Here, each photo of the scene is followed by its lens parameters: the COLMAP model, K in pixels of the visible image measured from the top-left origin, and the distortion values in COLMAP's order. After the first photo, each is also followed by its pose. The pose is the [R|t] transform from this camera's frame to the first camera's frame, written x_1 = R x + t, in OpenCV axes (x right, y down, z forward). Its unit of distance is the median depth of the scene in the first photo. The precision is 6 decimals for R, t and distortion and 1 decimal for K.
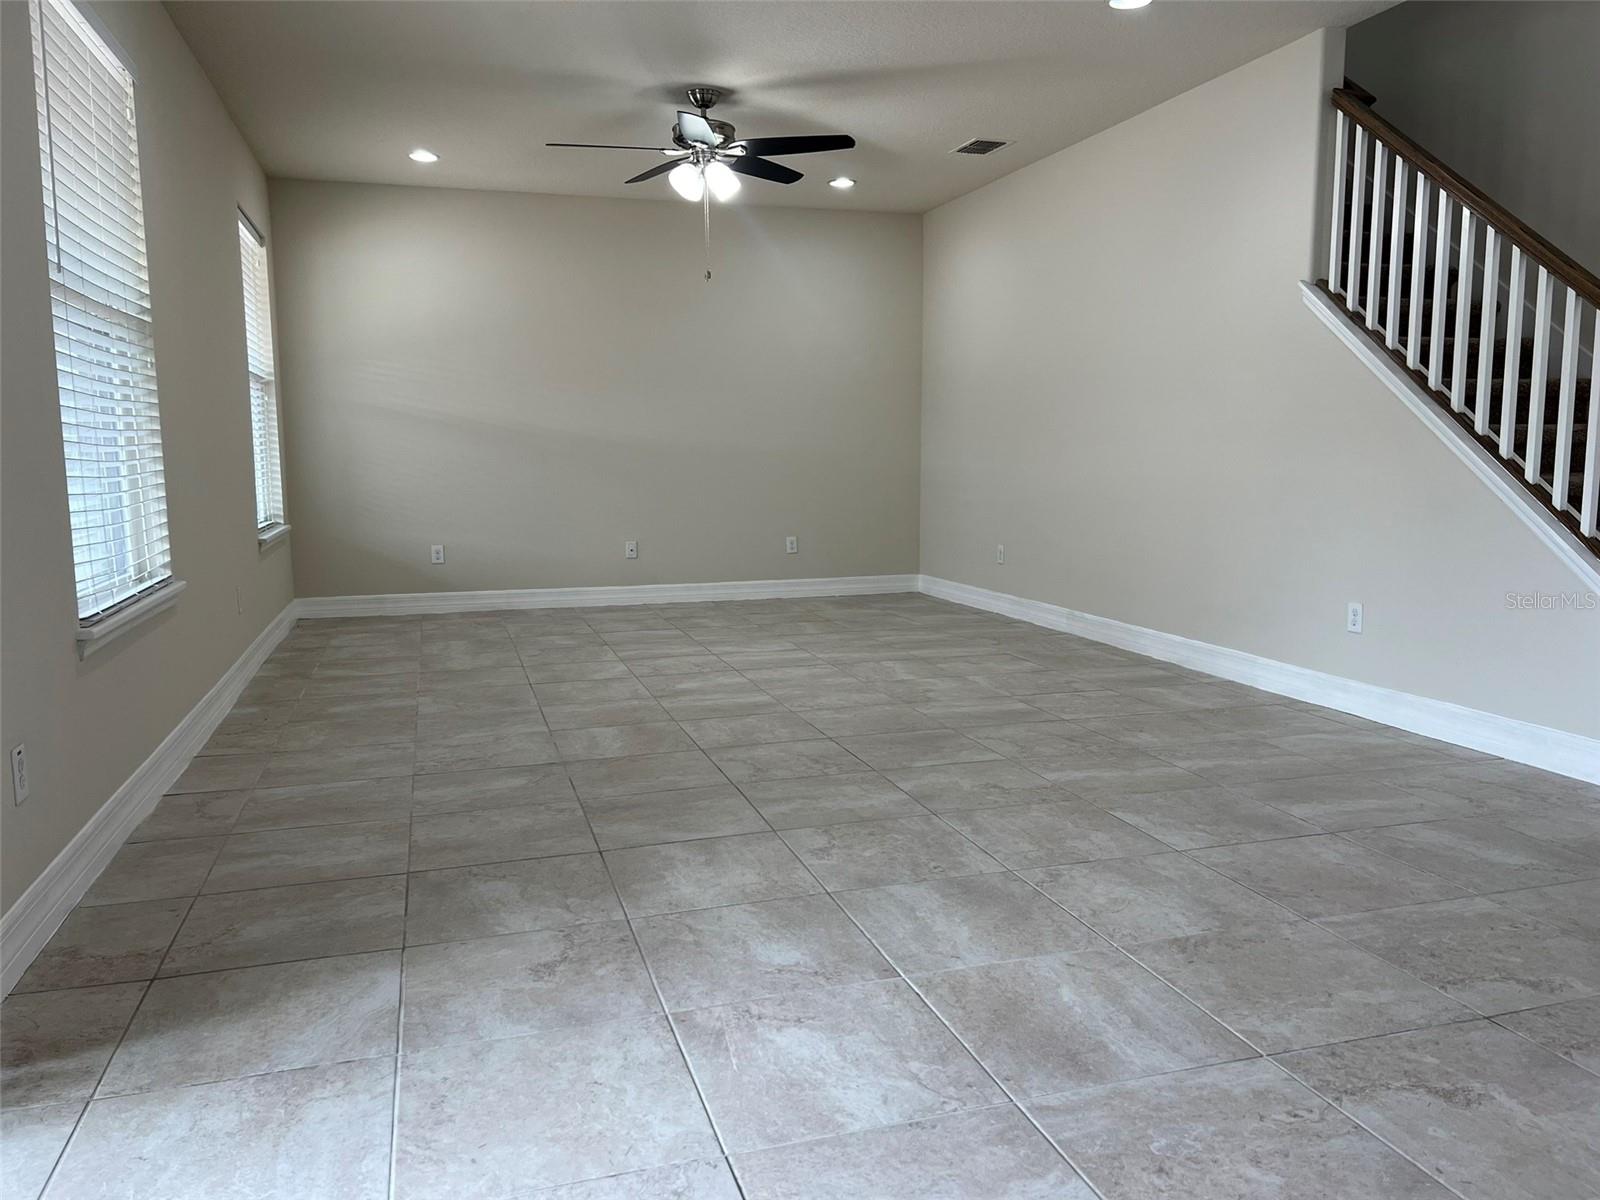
lens RADIAL K [[1208.9, 0, 800.0], [0, 1208.9, 600.0], [0, 0, 1]] dist [0.064103, -0.068502]
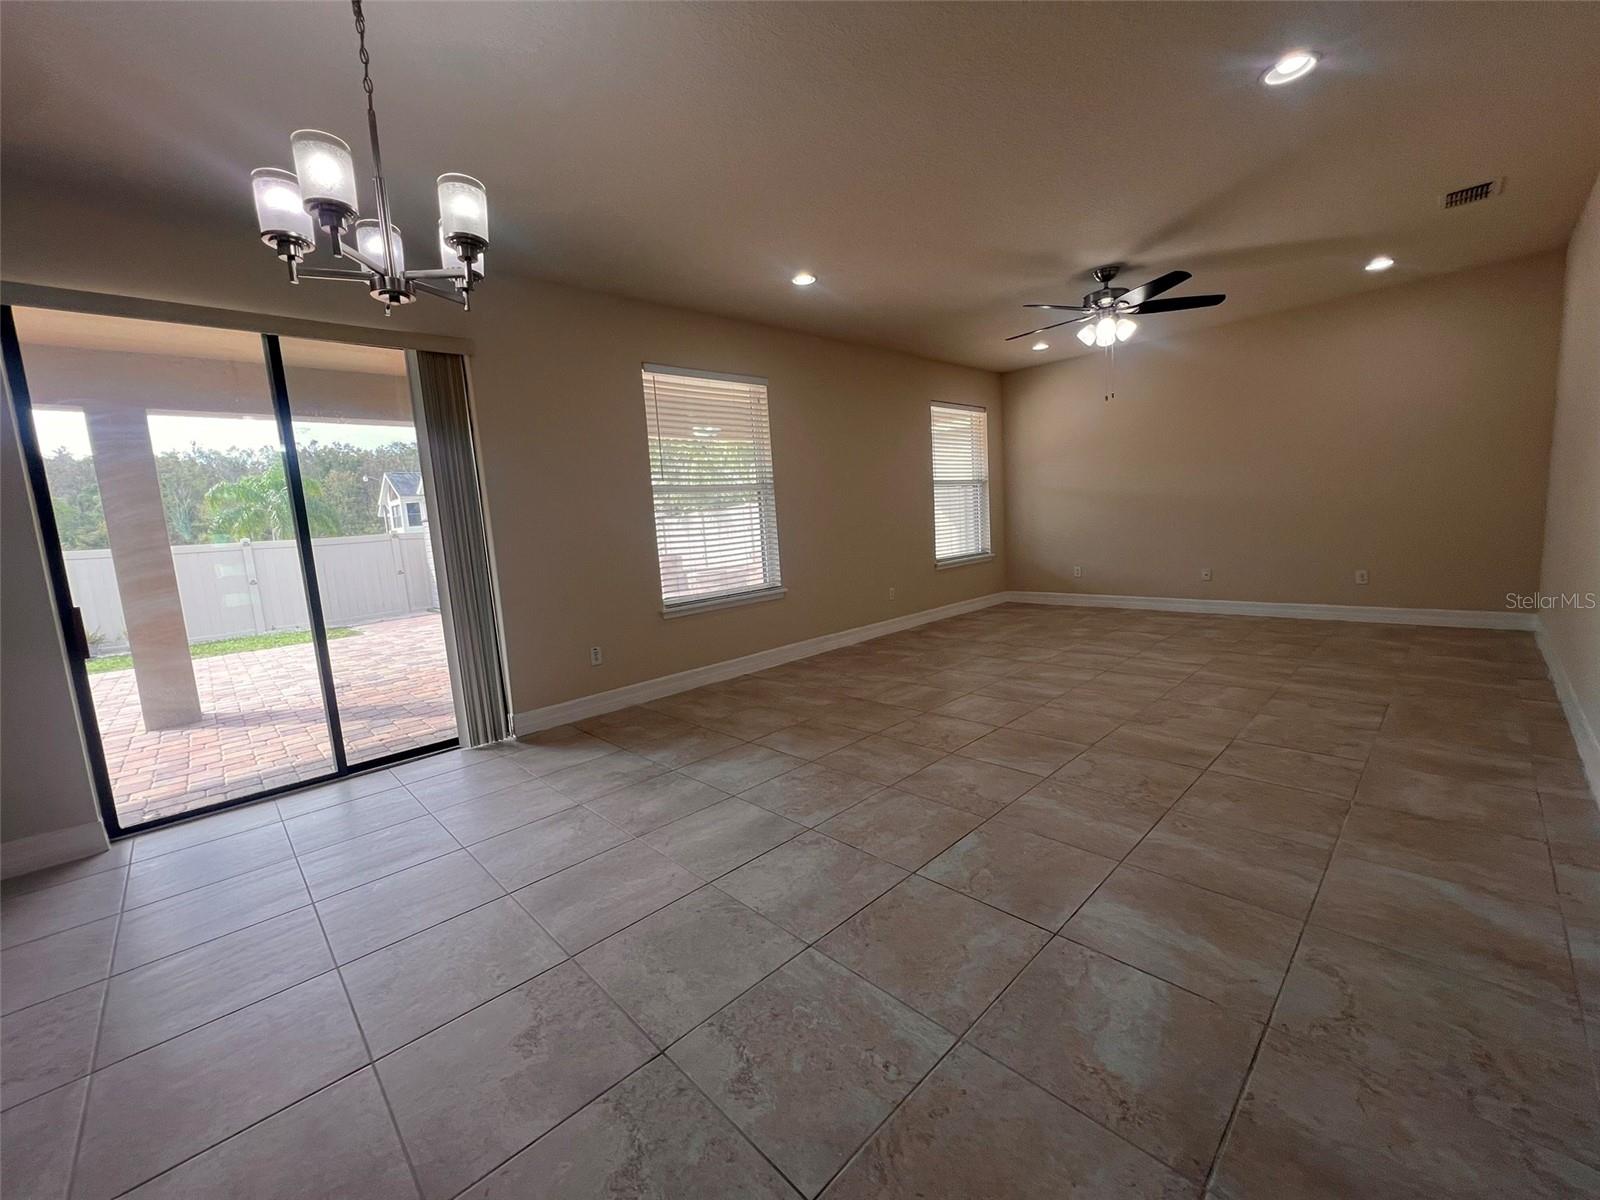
lens RADIAL K [[643.3, 0, 800.0], [0, 643.3, 600.0], [0, 0, 1]] dist [0.001300, 0.000141]
pose [[0.446398, 0.093790, -0.889906, 0.823327], [-0.049058, 0.995561, 0.080316, -0.125052], [0.893489, 0.007804, 0.449018, 0.586262]]
